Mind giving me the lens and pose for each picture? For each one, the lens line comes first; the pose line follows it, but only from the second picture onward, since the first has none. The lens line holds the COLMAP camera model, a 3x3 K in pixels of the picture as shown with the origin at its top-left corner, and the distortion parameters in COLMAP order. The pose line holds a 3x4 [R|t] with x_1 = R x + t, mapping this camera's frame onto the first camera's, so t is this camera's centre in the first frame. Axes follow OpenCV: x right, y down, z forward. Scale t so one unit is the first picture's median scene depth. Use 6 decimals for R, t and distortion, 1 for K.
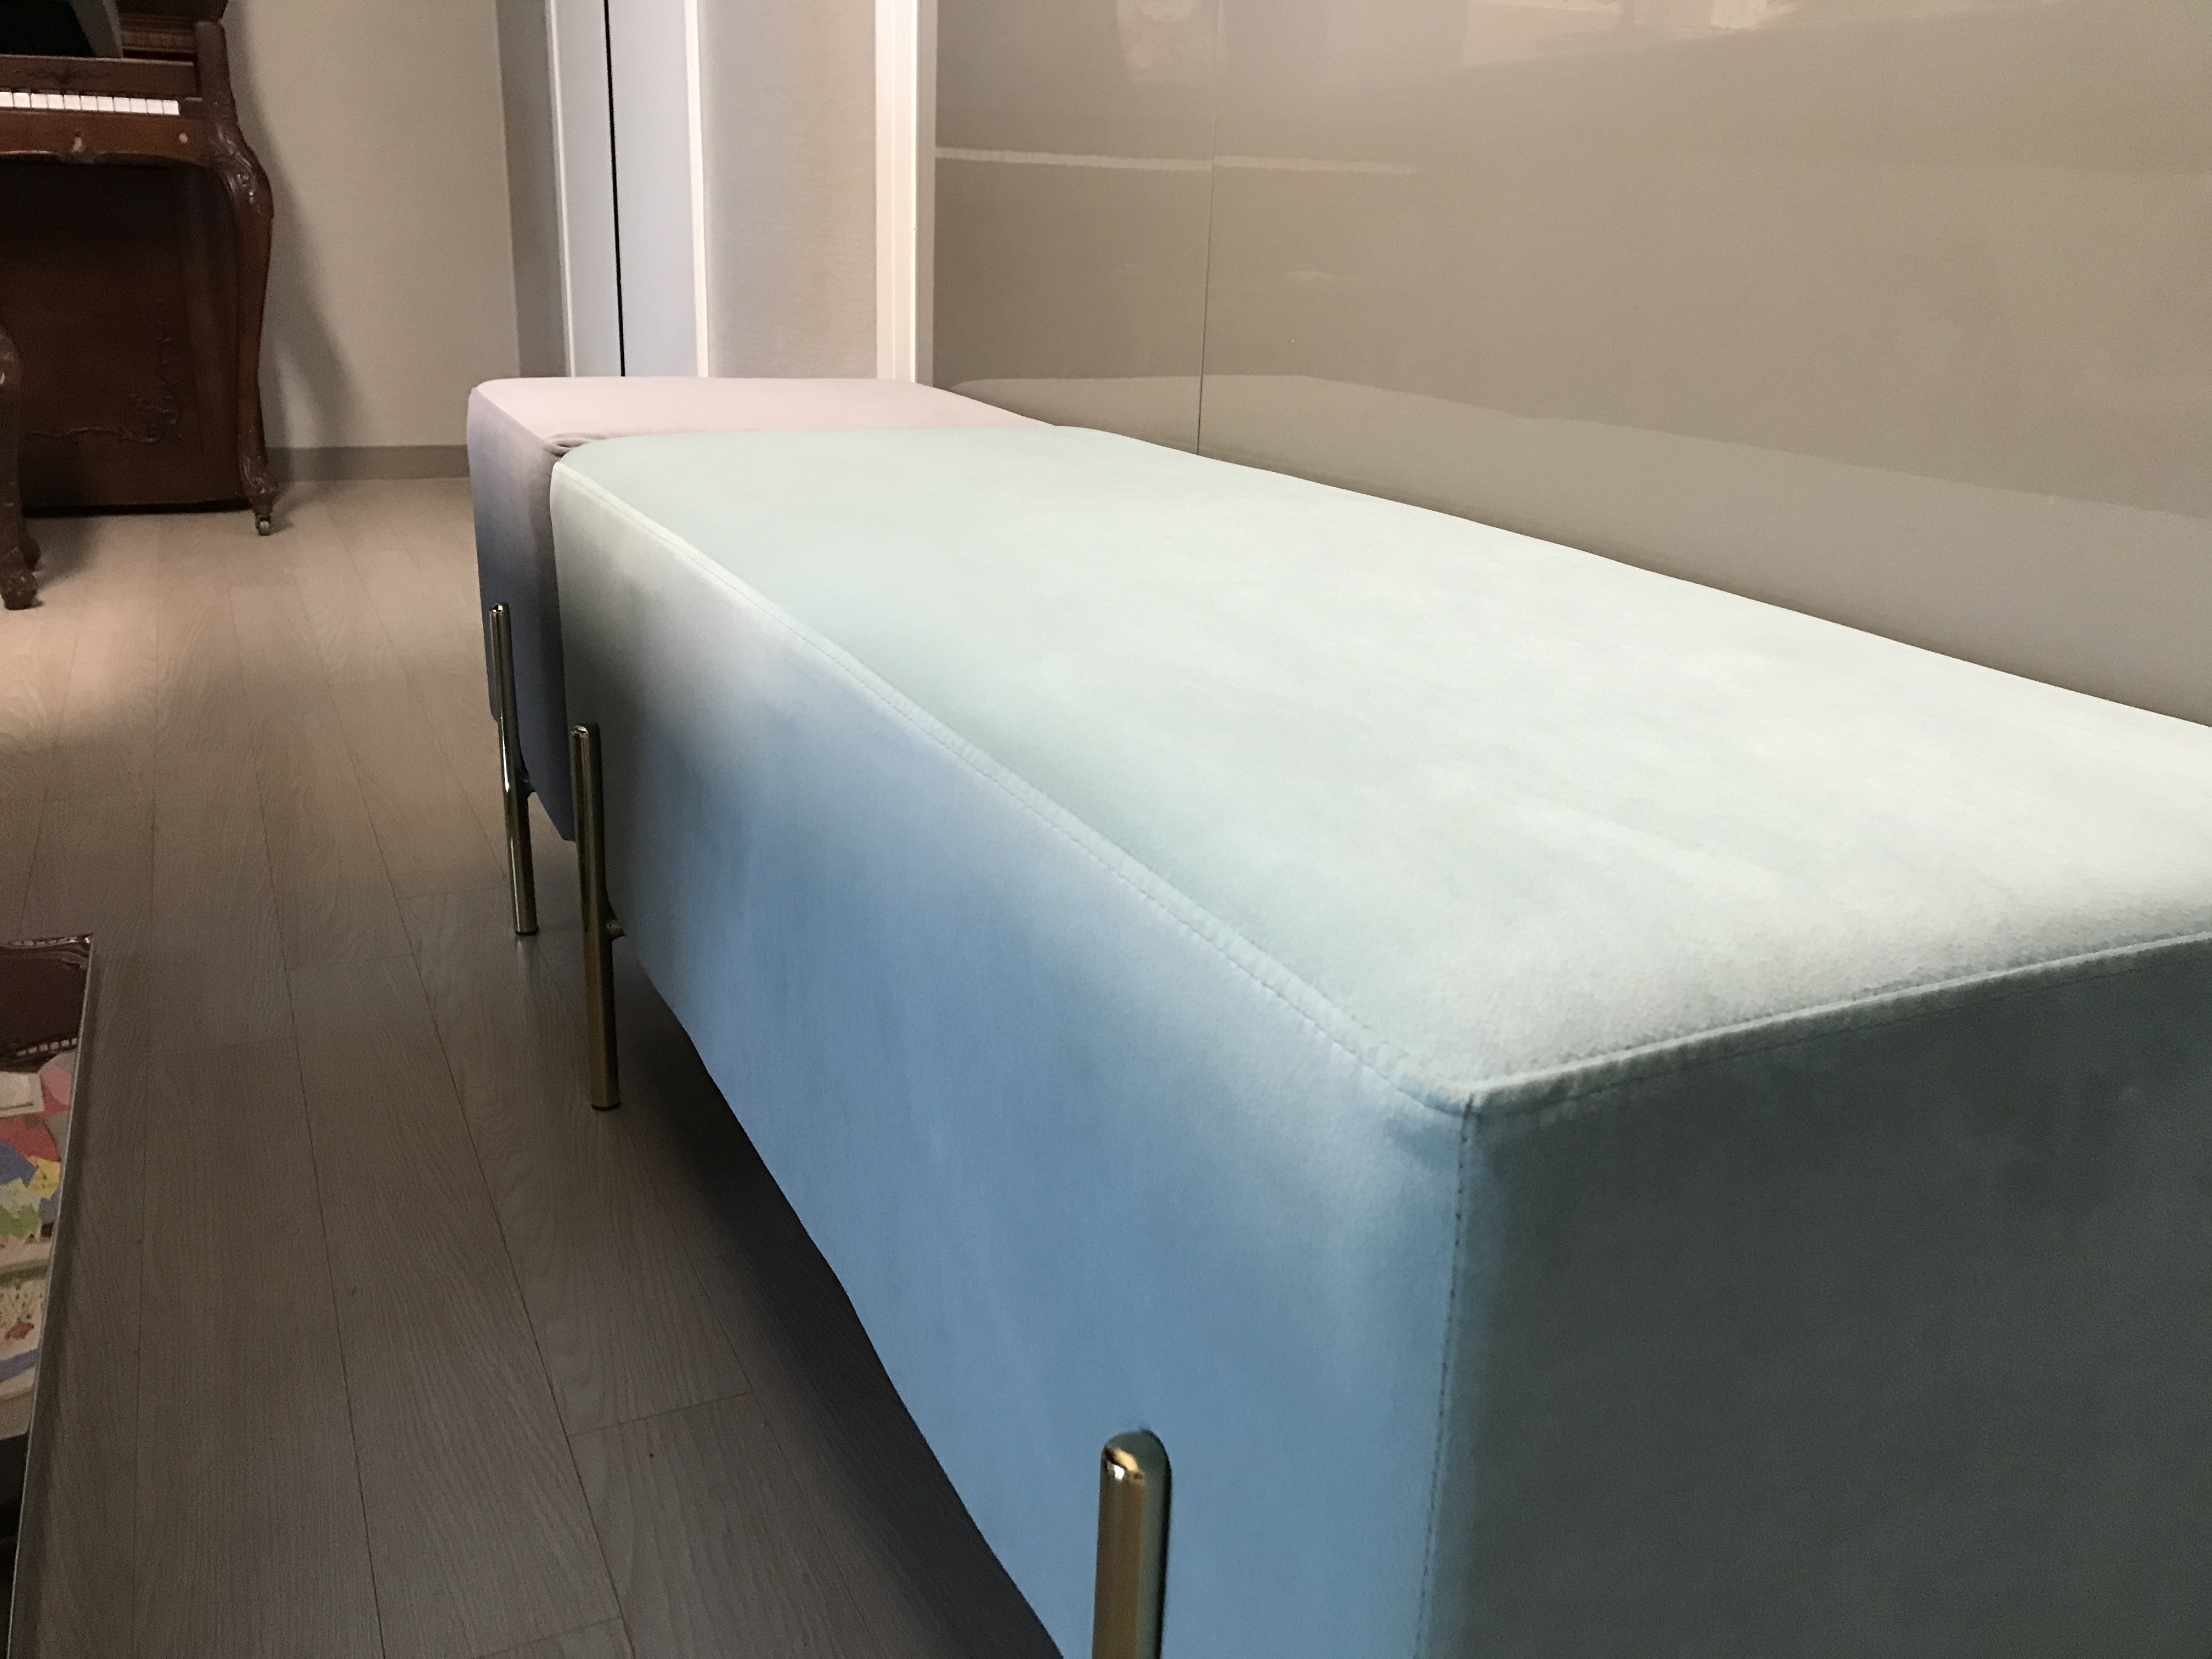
lens RADIAL K [[1803.8, 0, 1093.2], [0, 1803.8, 743.7], [0, 0, 1]] dist [0.101148, -0.159950]
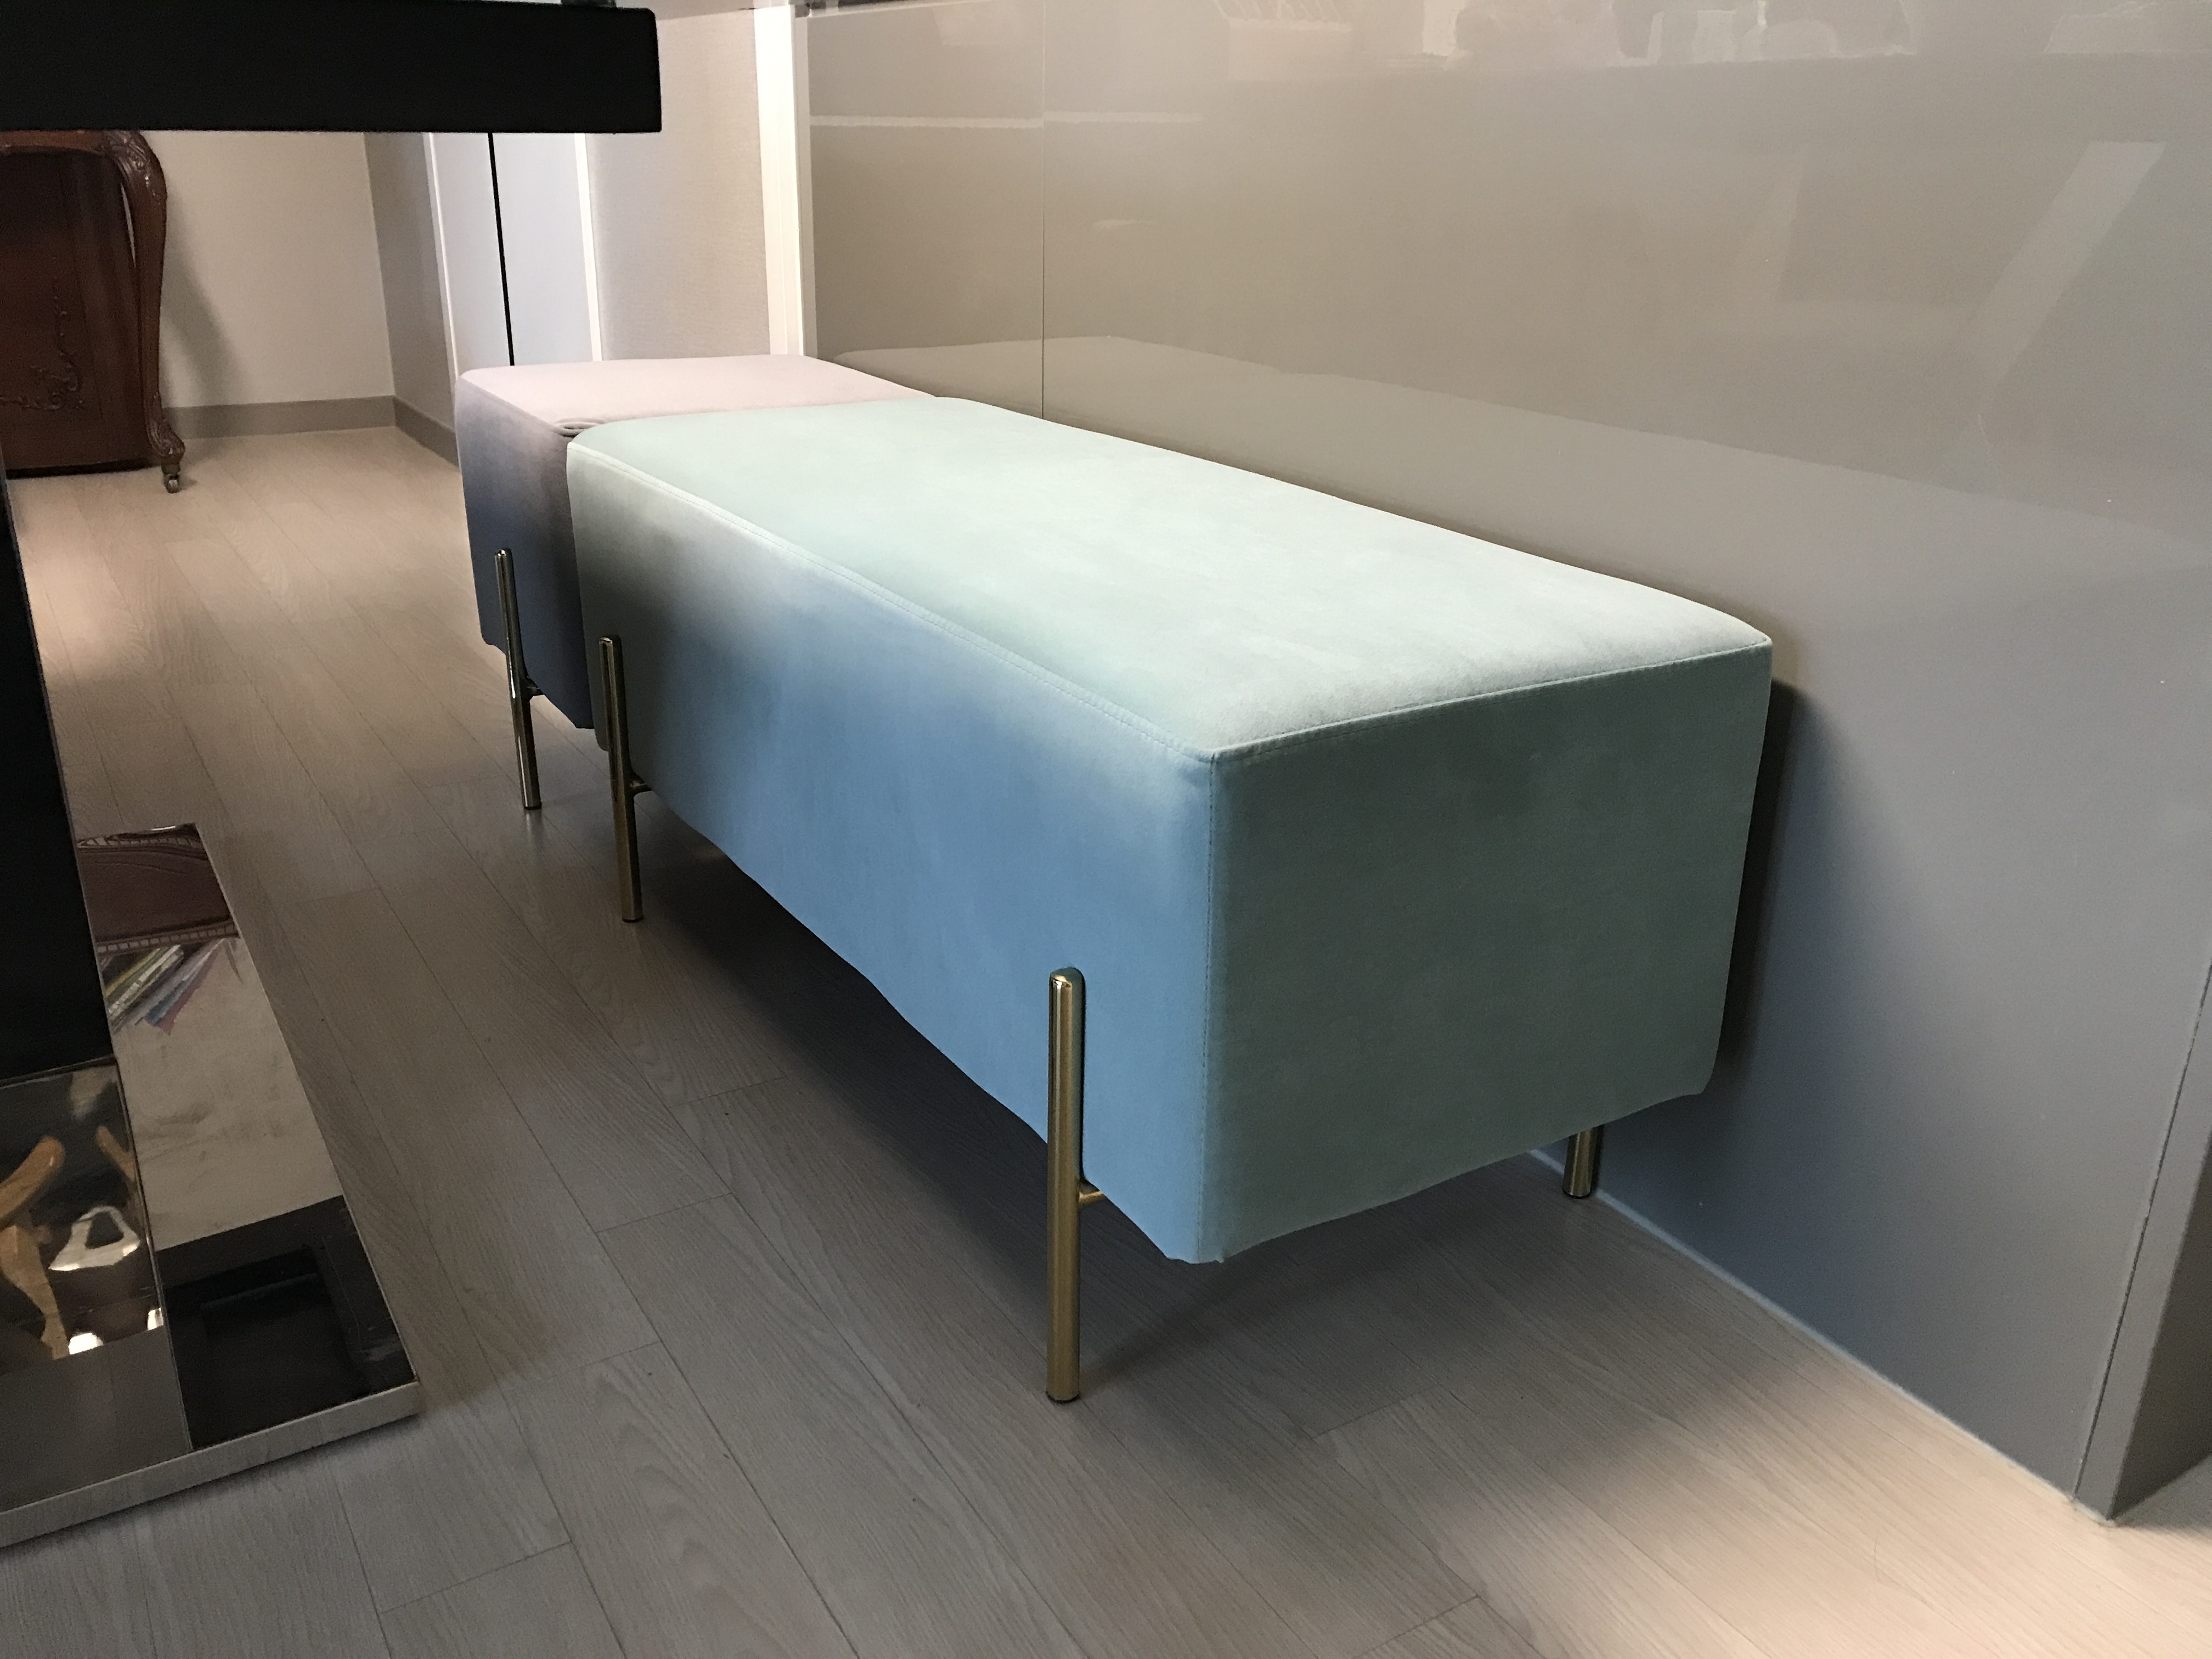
lens RADIAL K [[1803.8, 0, 1093.2], [0, 1803.8, 743.7], [0, 0, 1]] dist [0.101148, -0.159950]
pose [[0.994279, -0.055491, 0.091271, -0.114416], [0.050820, 0.997315, 0.052728, 0.039485], [-0.093952, -0.047788, 0.994429, -0.947535]]
